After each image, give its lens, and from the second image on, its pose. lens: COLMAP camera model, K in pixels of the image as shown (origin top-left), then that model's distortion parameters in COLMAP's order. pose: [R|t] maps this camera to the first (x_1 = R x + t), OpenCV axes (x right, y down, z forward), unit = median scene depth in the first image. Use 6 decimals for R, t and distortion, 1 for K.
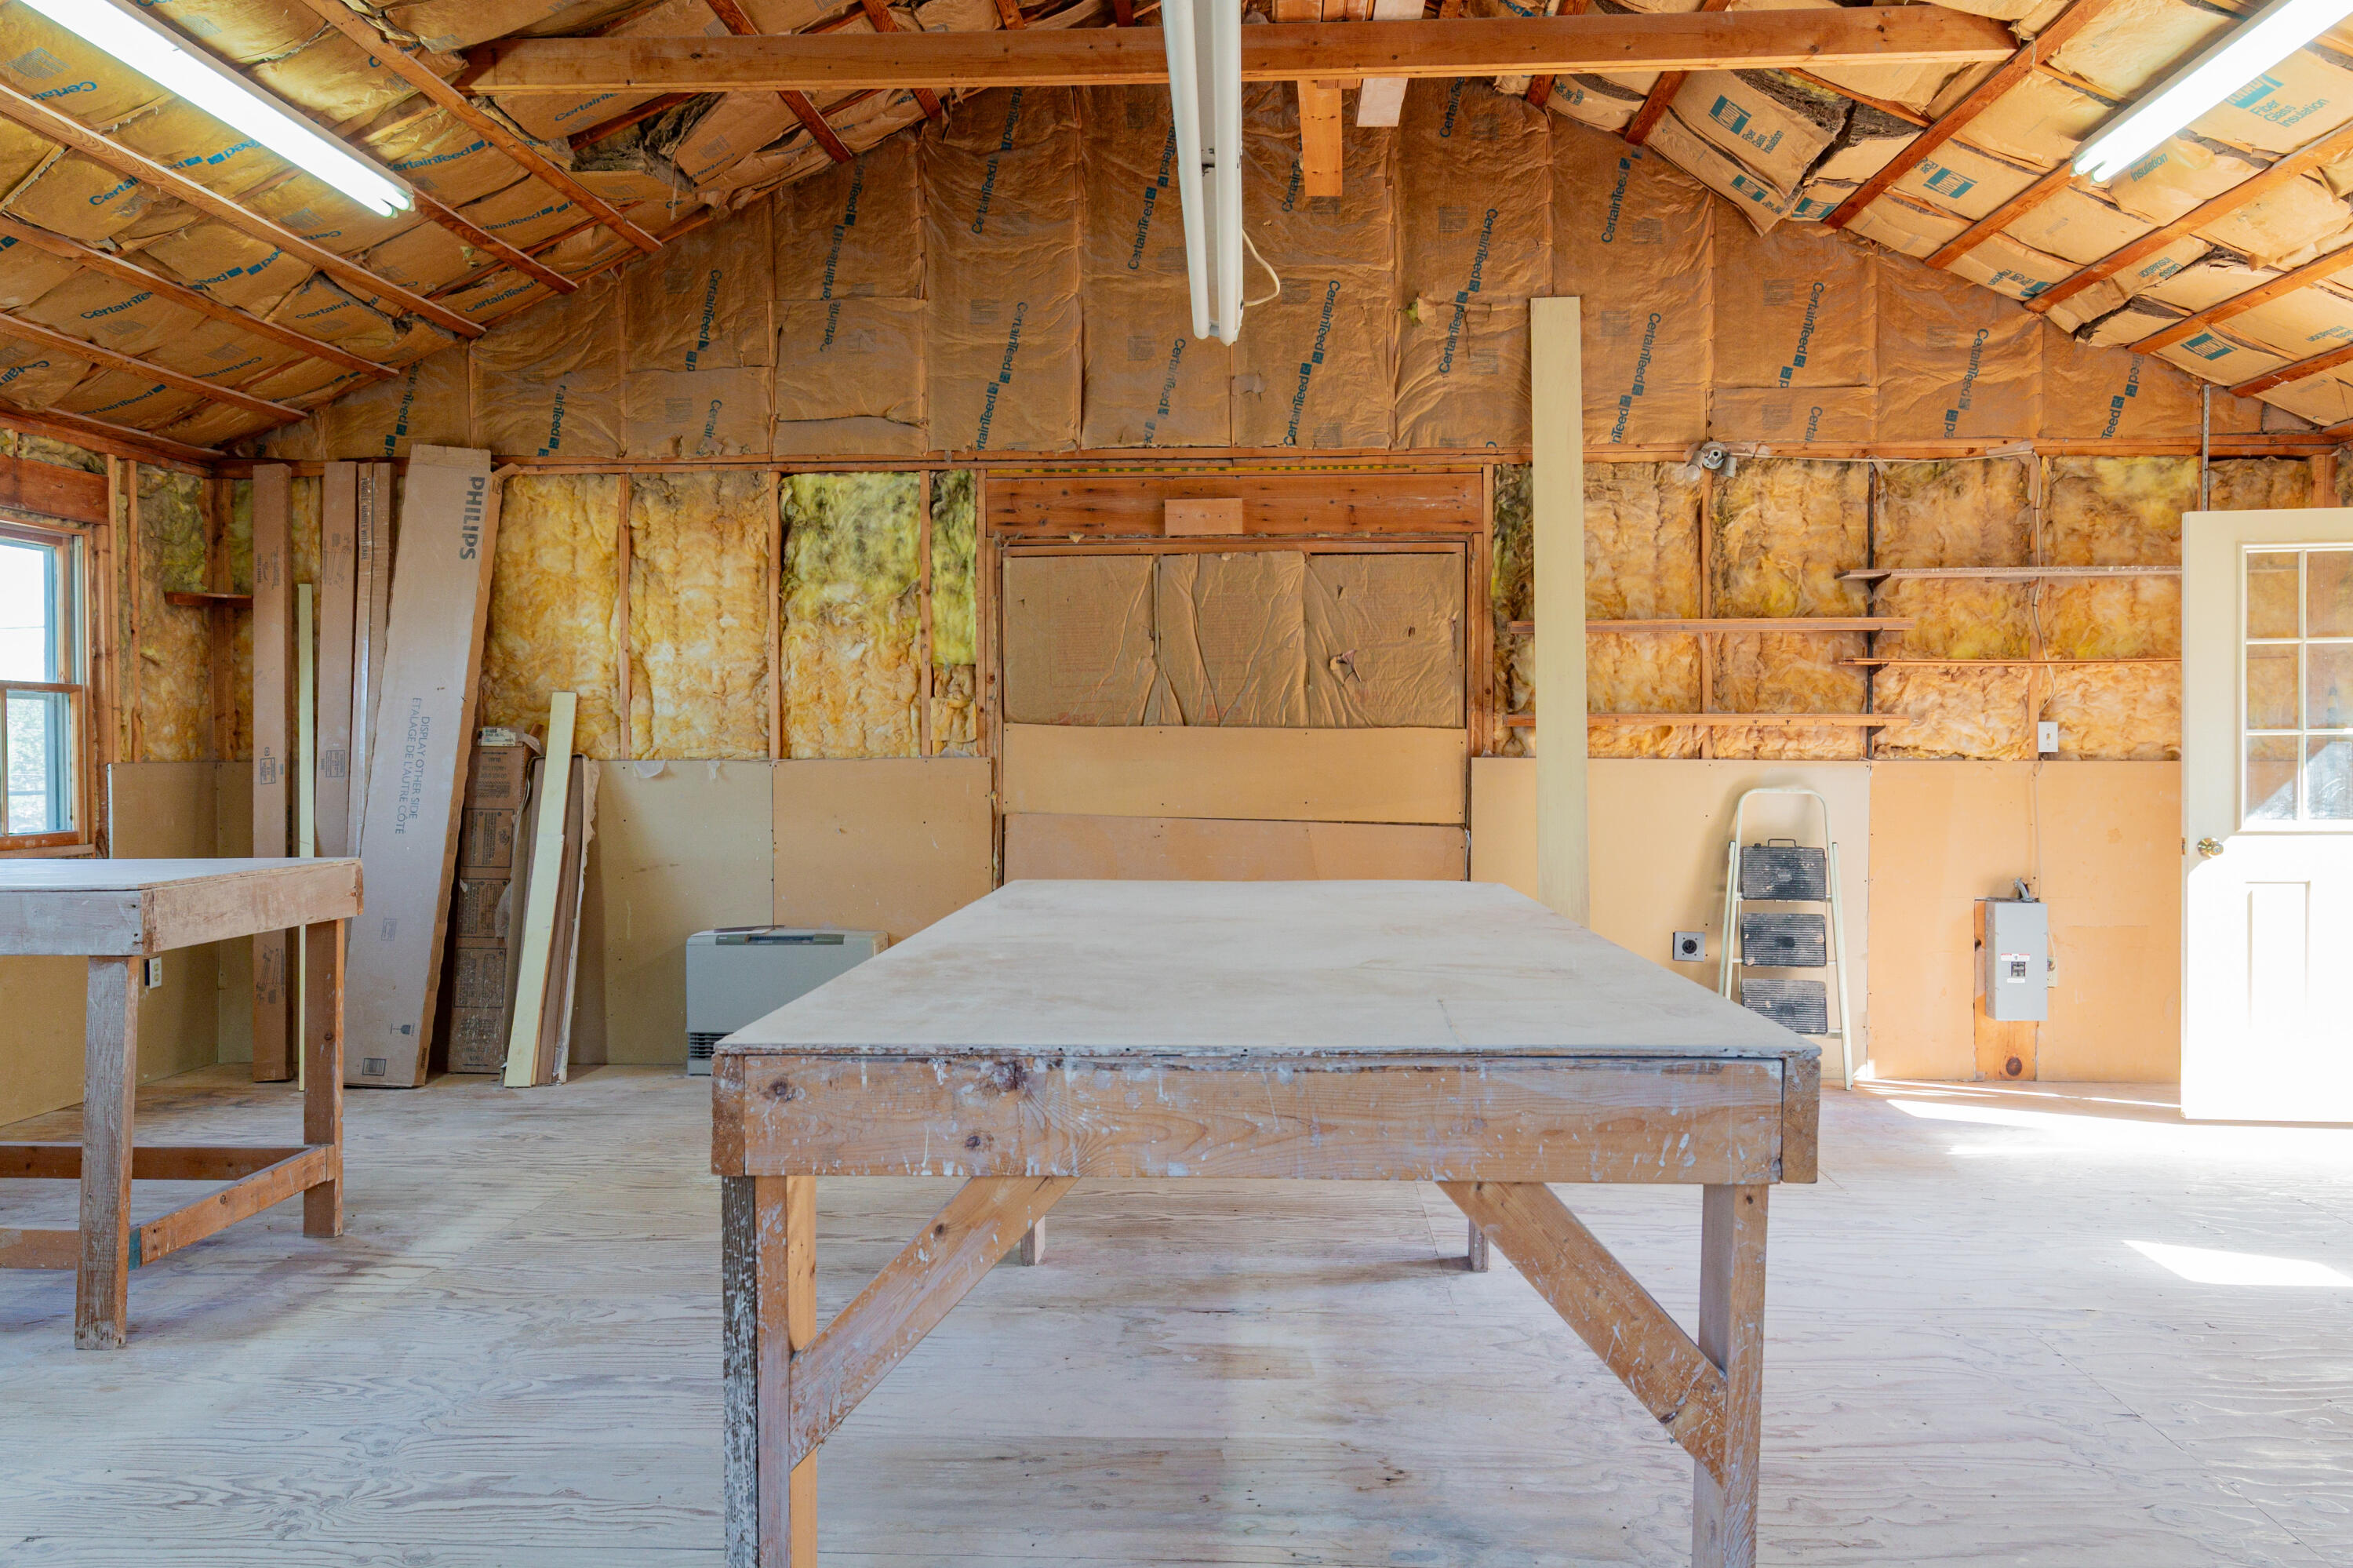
lens RADIAL K [[1740.9, 0, 1176.5], [0, 1740.9, 781.2], [0, 0, 1]] dist [0.029846, -0.013338]
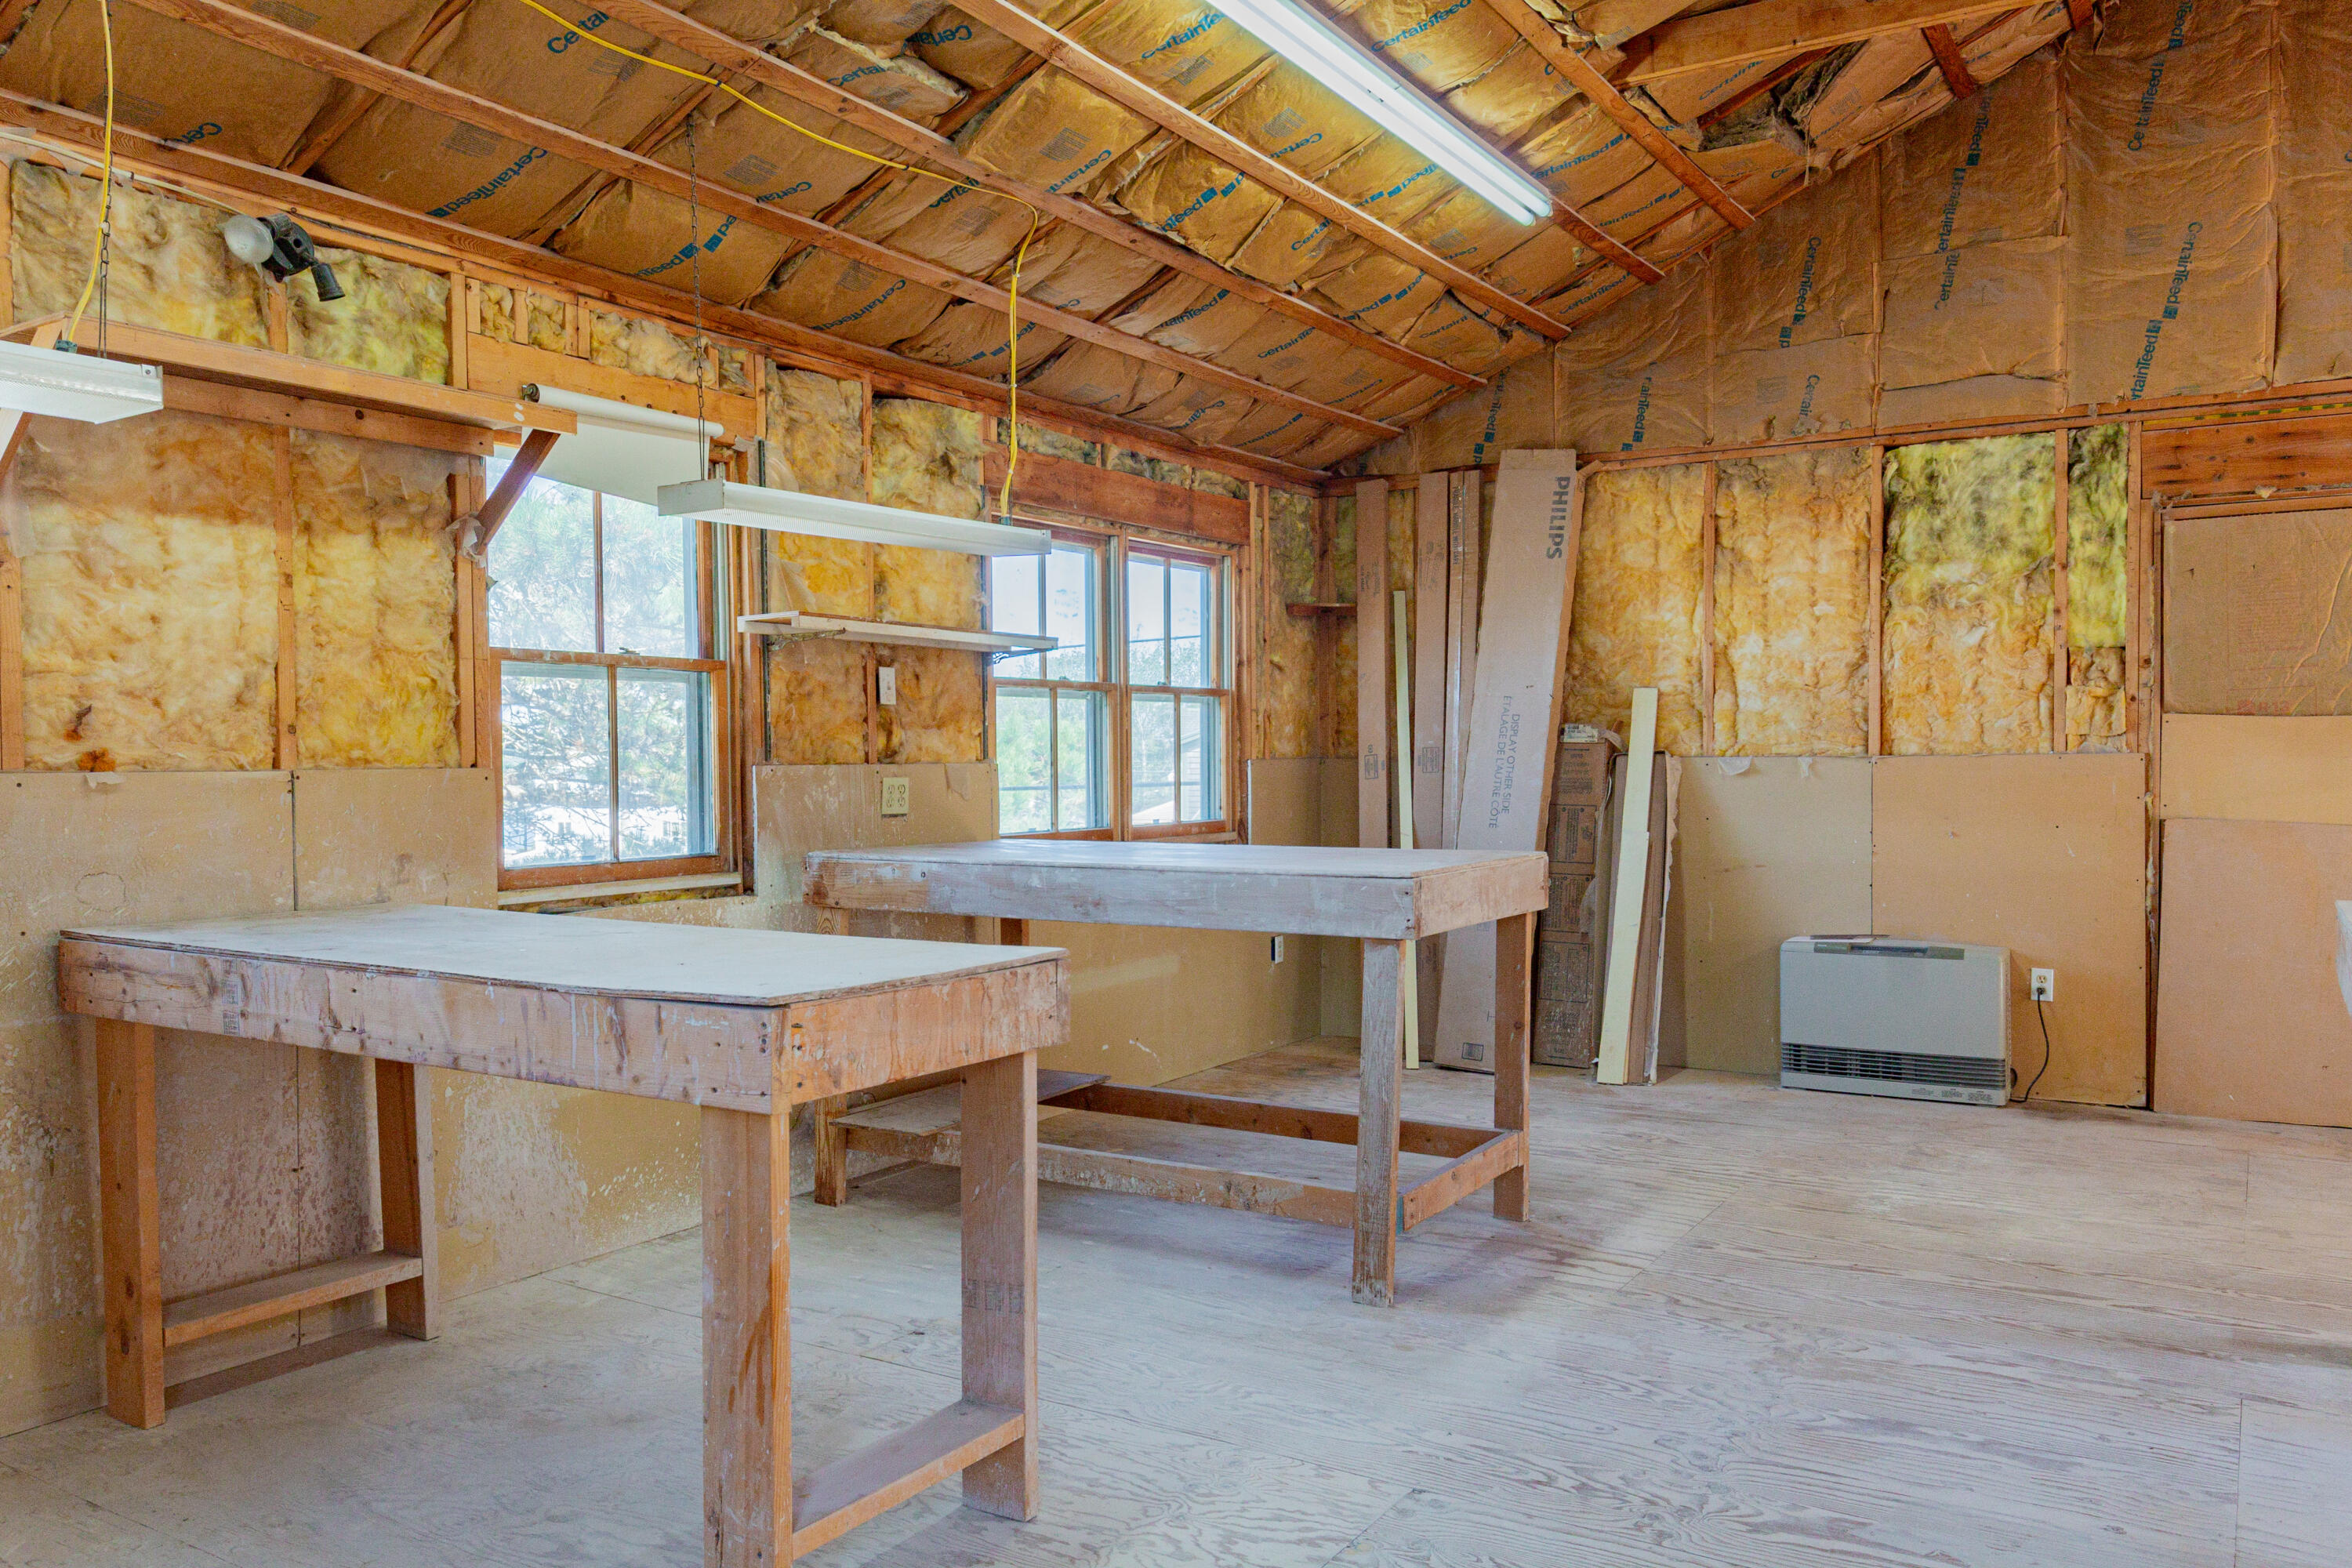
lens RADIAL K [[1740.1, 0, 1168.4], [0, 1740.1, 781.2], [0, 0, 1]] dist [0.029846, -0.013338]
pose [[0.884698, 0.006512, -0.466119, -0.133109], [-0.006071, 0.999979, 0.002446, 0.001055], [0.466125, 0.000666, 0.884719, 0.001335]]
